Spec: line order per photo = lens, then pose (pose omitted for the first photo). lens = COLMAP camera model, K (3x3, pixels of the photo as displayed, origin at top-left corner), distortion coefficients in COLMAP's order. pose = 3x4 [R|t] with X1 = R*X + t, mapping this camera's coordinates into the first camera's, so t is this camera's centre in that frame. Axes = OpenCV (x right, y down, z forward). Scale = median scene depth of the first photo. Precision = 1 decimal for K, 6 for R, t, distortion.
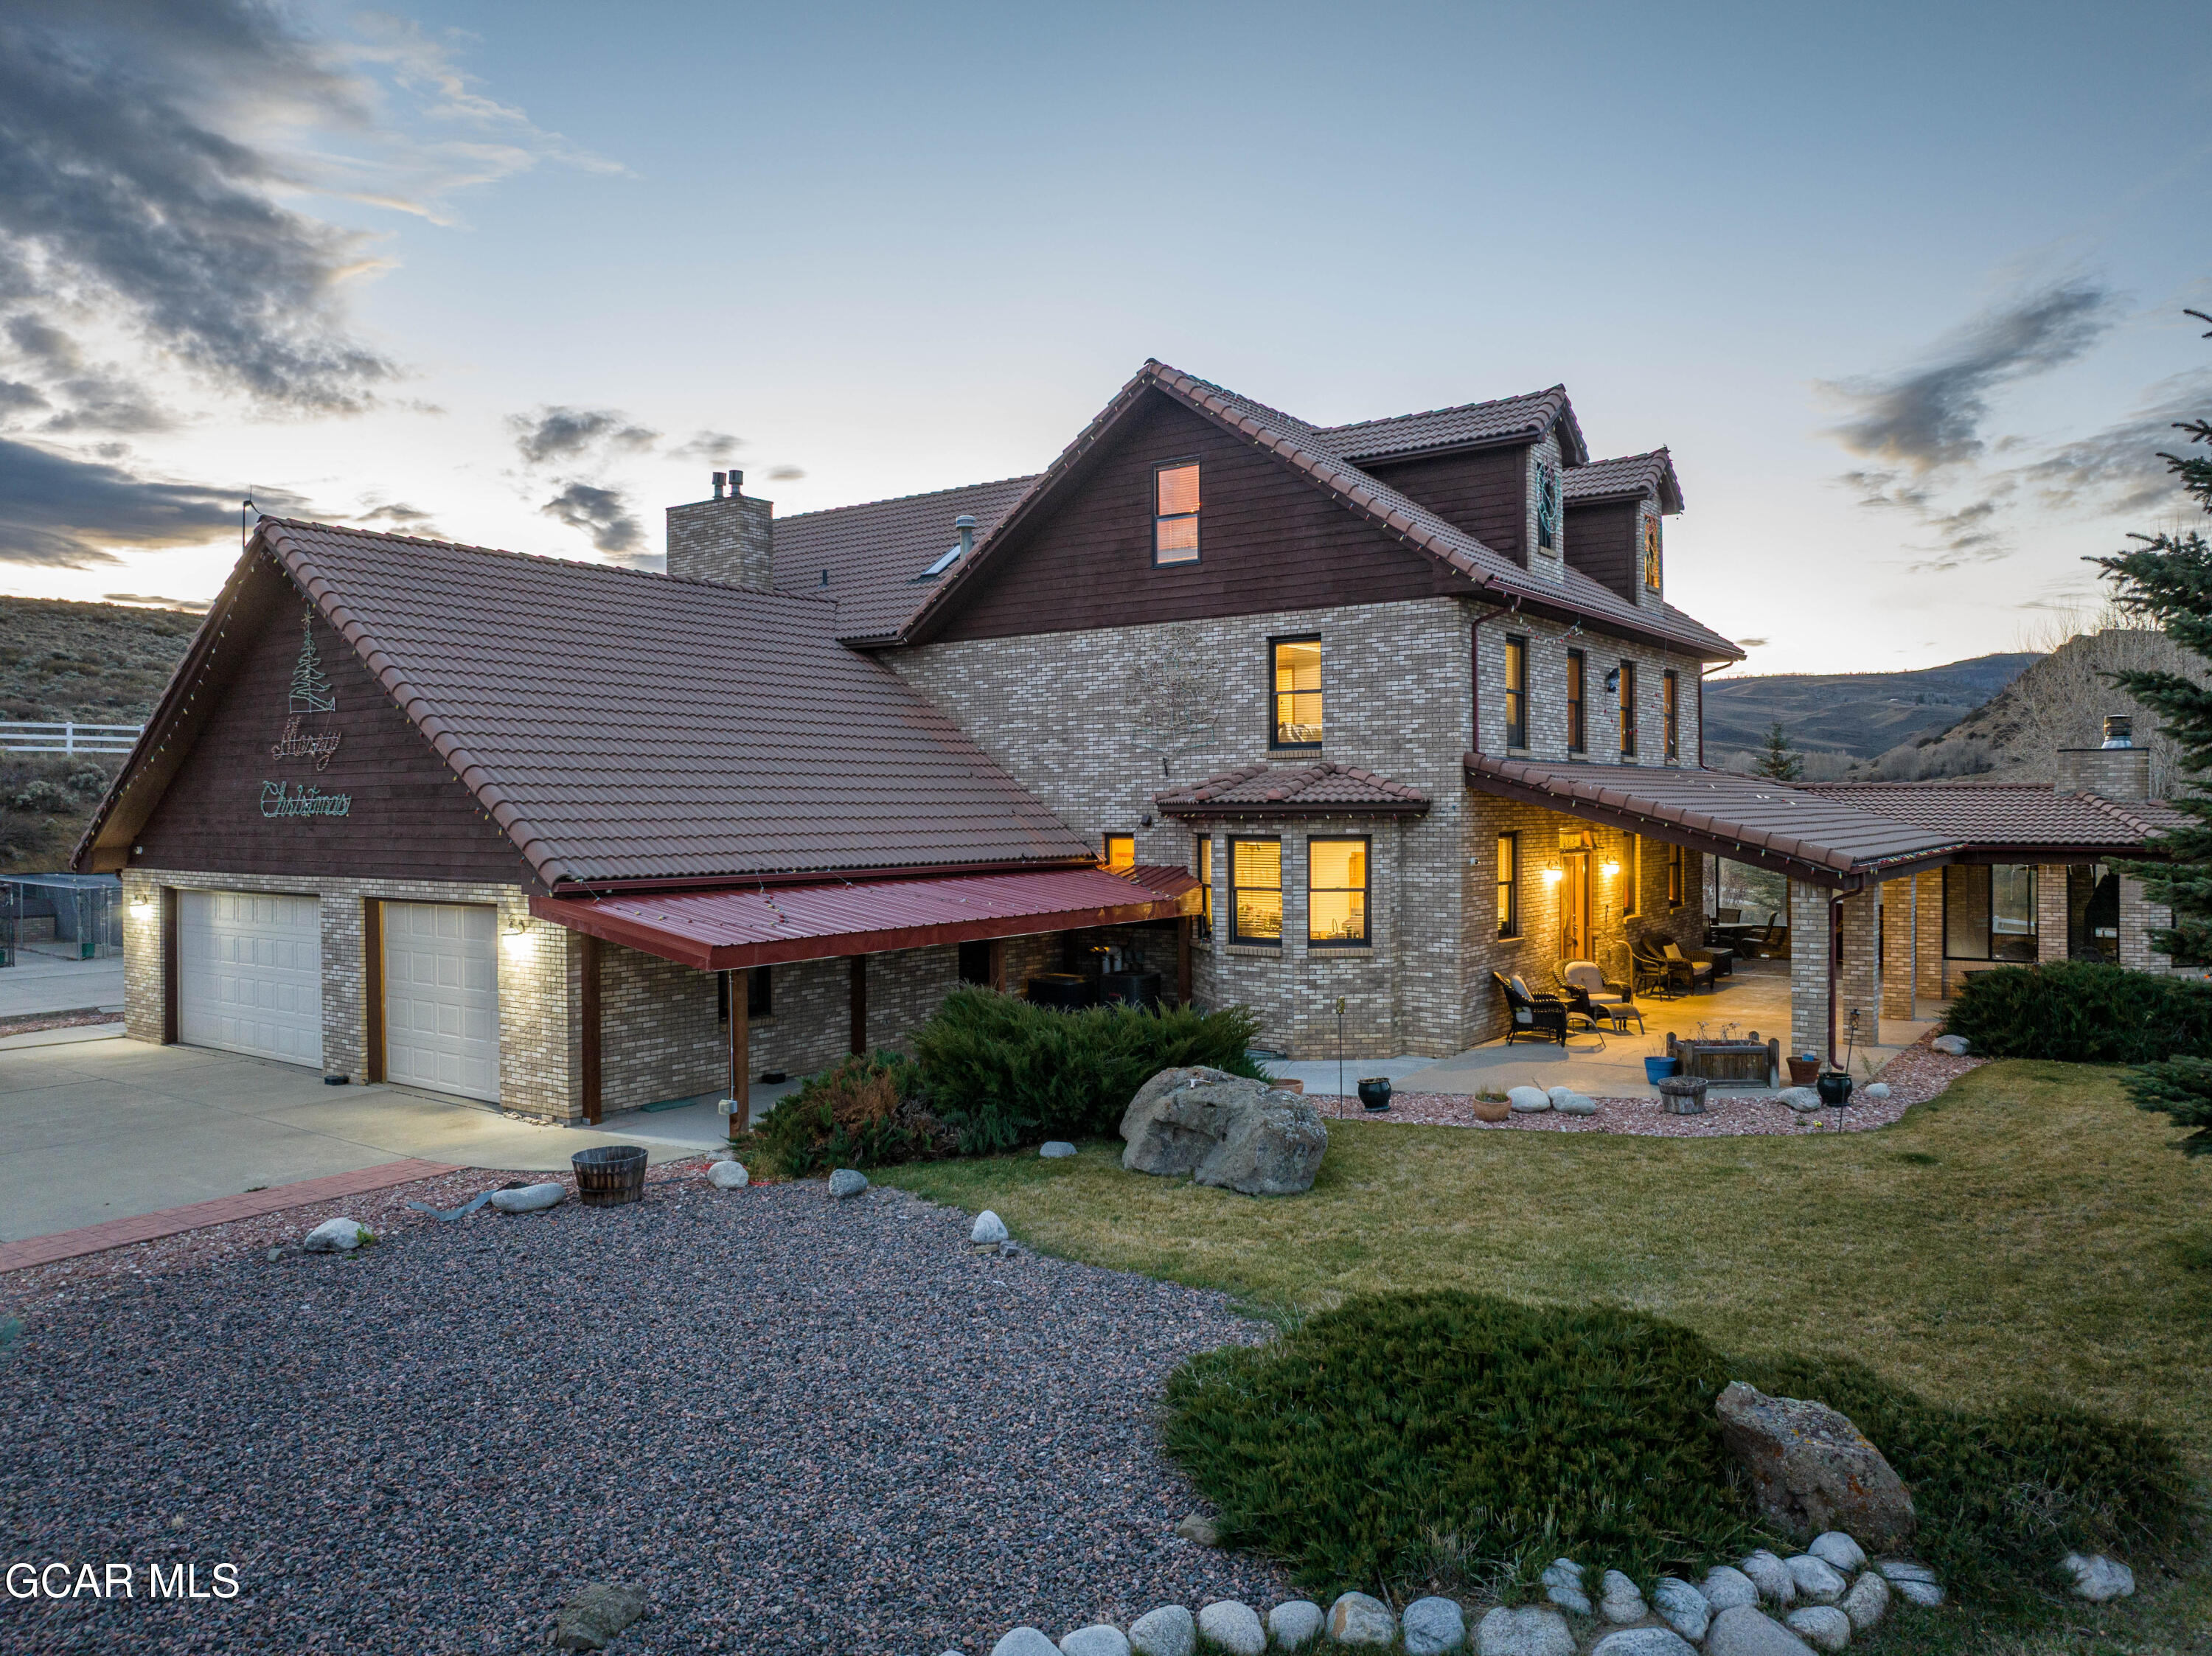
lens RADIAL K [[1538.5, 0, 1107.3], [0, 1538.5, 825.6], [0, 0, 1]] dist [-0.034571, -0.004542]
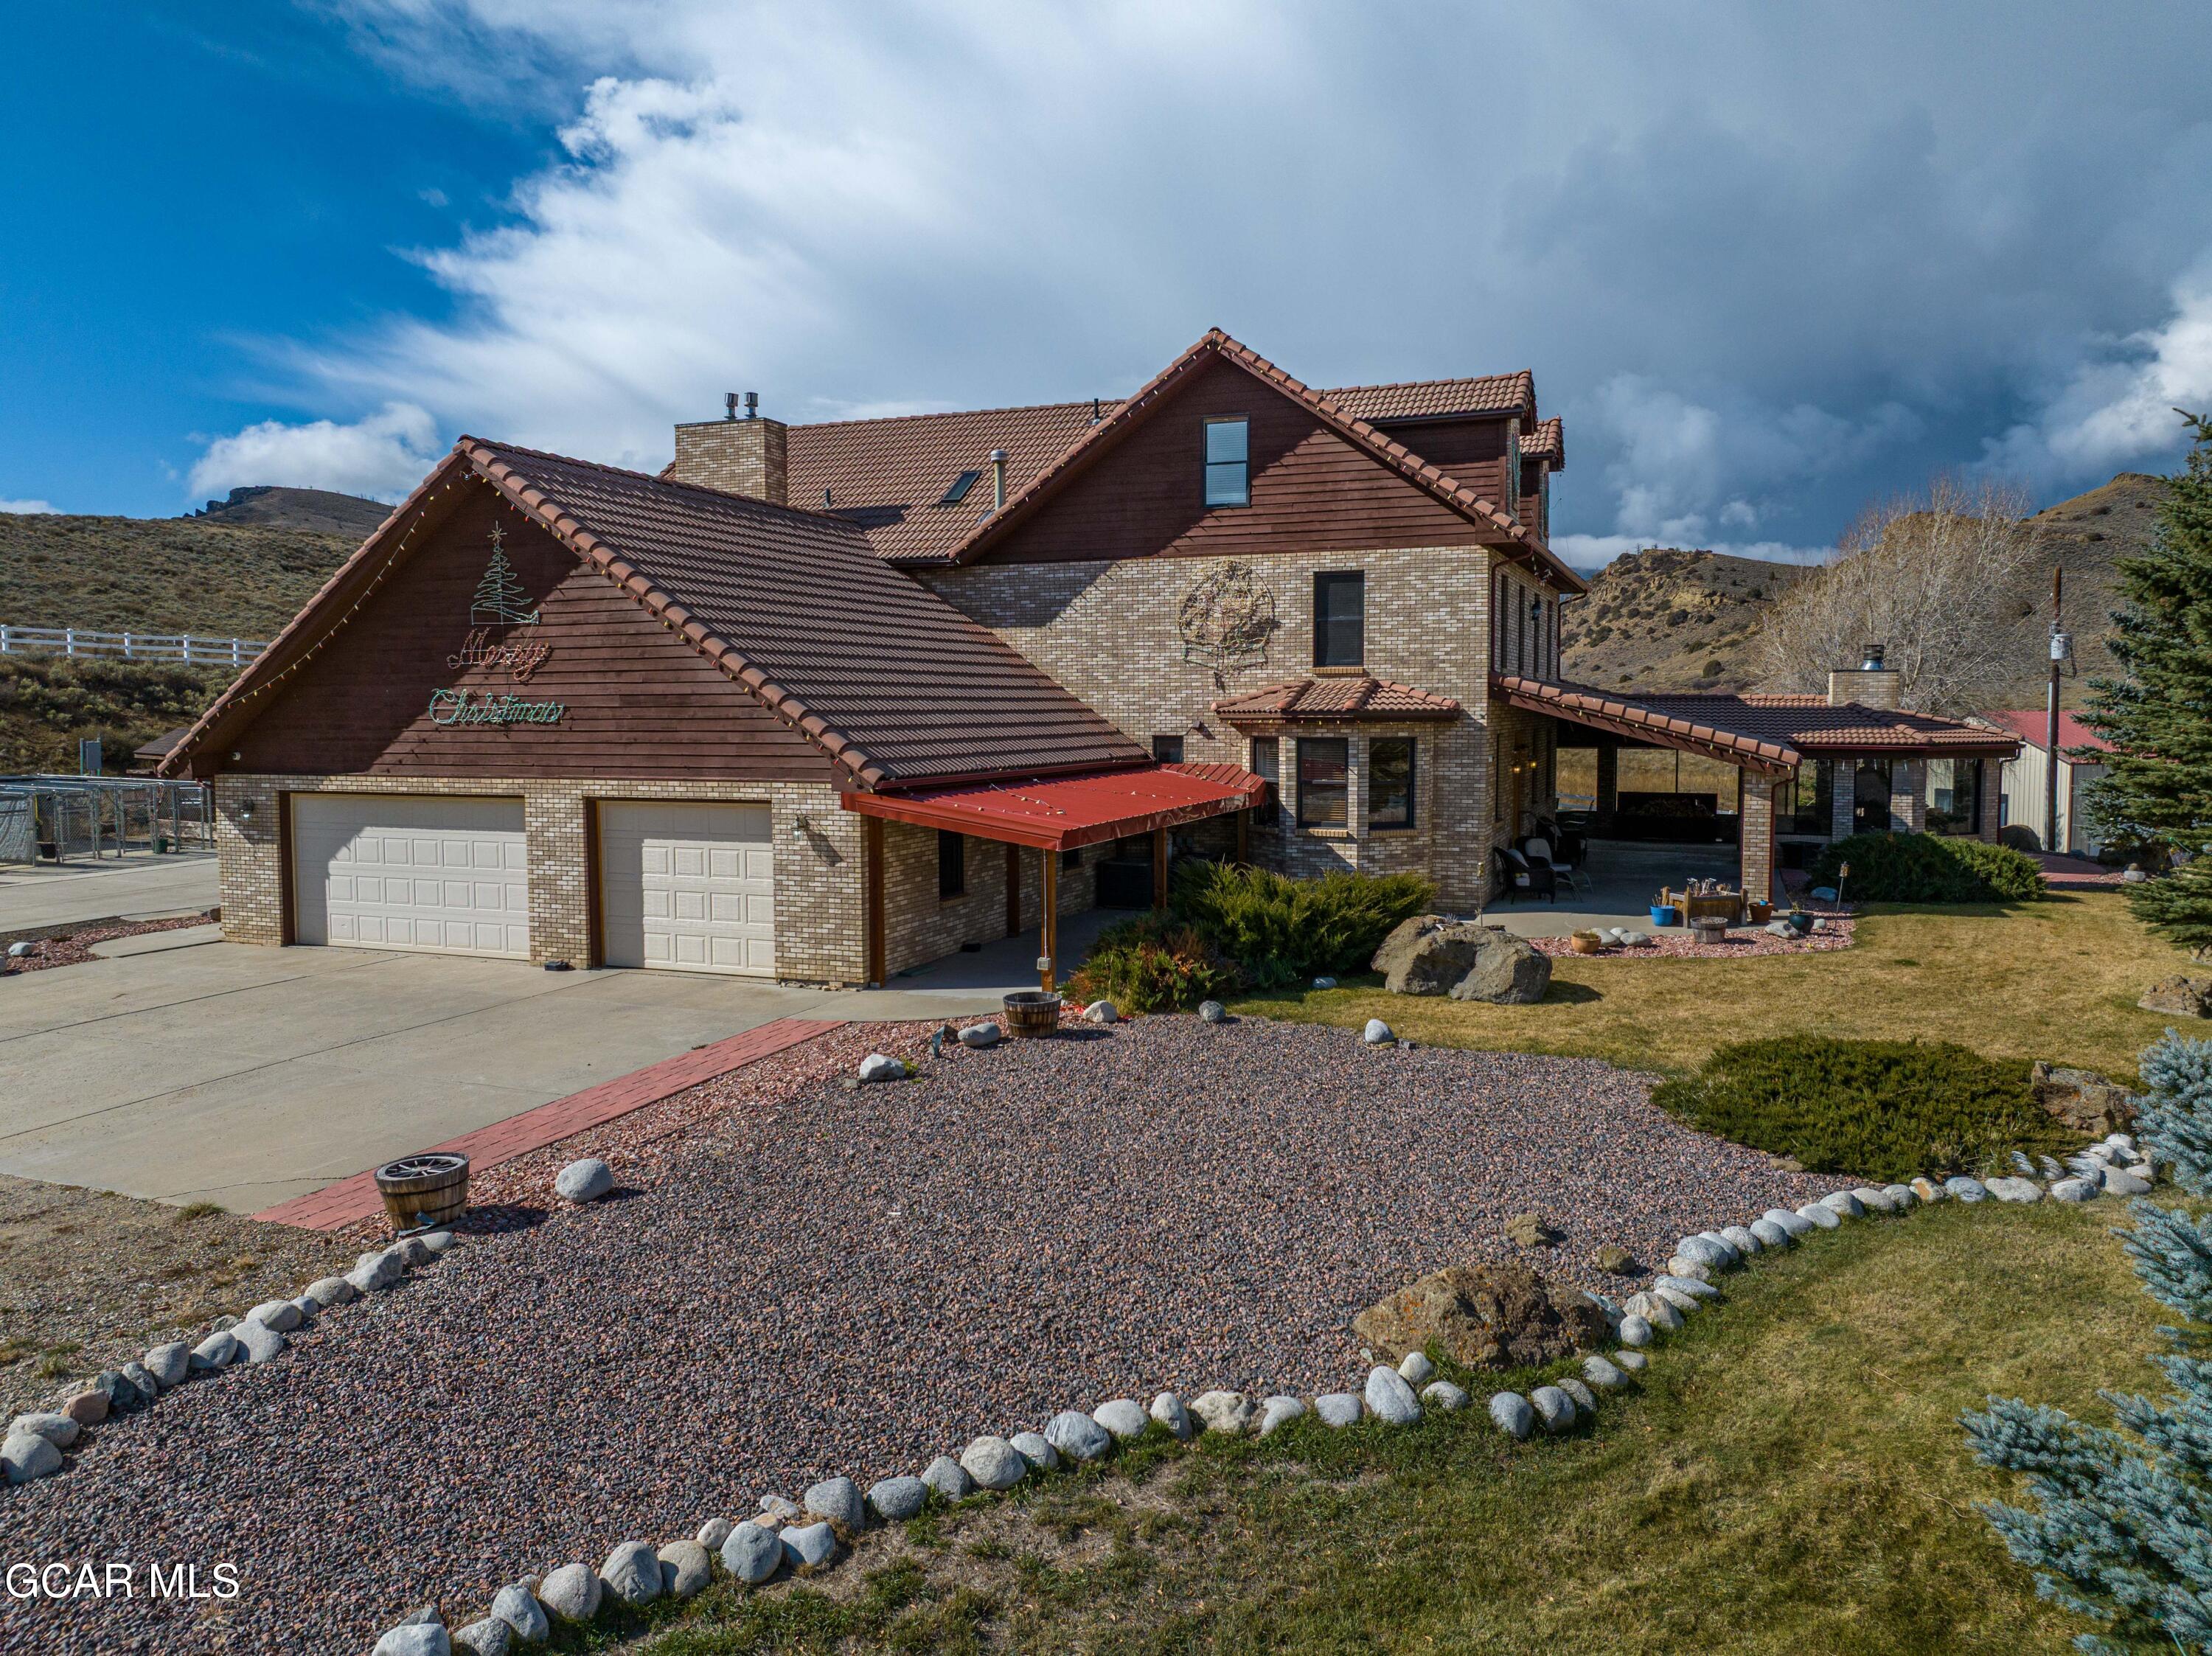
lens RADIAL K [[1538.5, 0, 1102.9], [0, 1538.5, 825.5], [0, 0, 1]] dist [-0.034571, -0.004542]
pose [[0.969949, -0.016104, 0.242774, -0.346043], [0.000347, 0.997898, 0.064809, -0.003212], [-0.243307, -0.062777, 0.967916, -0.128154]]
